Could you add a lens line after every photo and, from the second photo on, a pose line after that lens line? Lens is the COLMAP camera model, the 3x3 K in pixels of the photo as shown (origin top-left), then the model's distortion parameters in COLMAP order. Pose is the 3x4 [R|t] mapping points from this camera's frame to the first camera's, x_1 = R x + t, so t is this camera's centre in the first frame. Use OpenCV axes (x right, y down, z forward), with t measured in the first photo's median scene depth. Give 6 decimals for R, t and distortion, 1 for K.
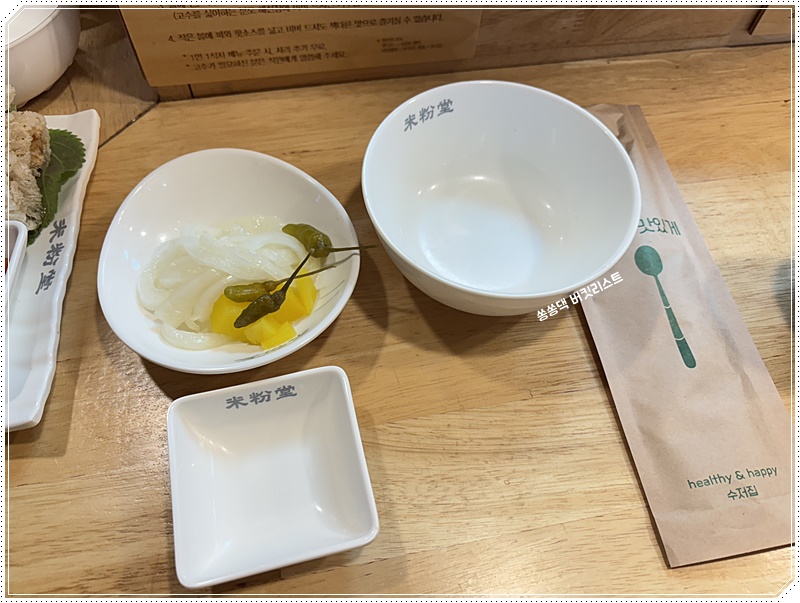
lens RADIAL K [[615.1, 0, 404.0], [0, 615.1, 298.5], [0, 0, 1]] dist [-0.007181, -0.007782]
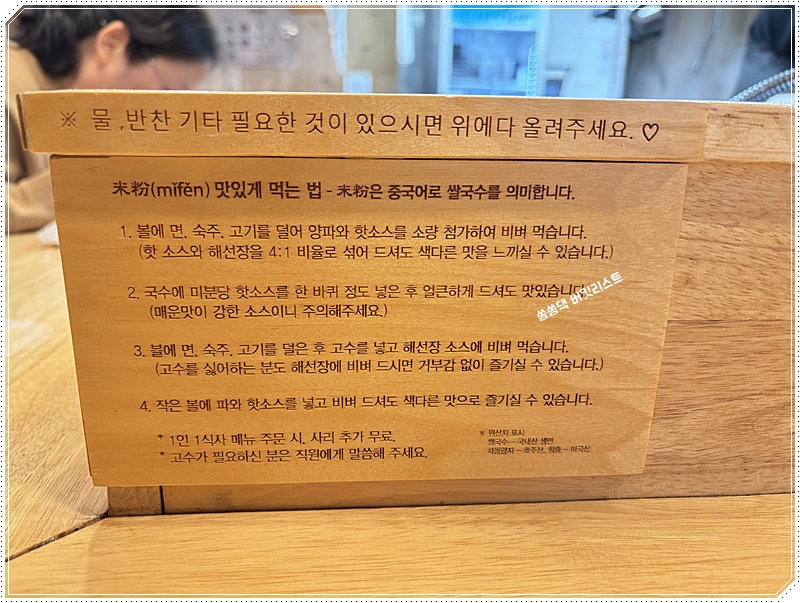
lens RADIAL K [[615.1, 0, 399.1], [0, 615.1, 303.1], [0, 0, 1]] dist [-0.007181, -0.007782]
pose [[0.991464, 0.005104, -0.130284, -0.044857], [-0.093134, 0.727026, -0.680264, -0.098032], [0.091248, 0.686591, 0.721295, 0.476289]]
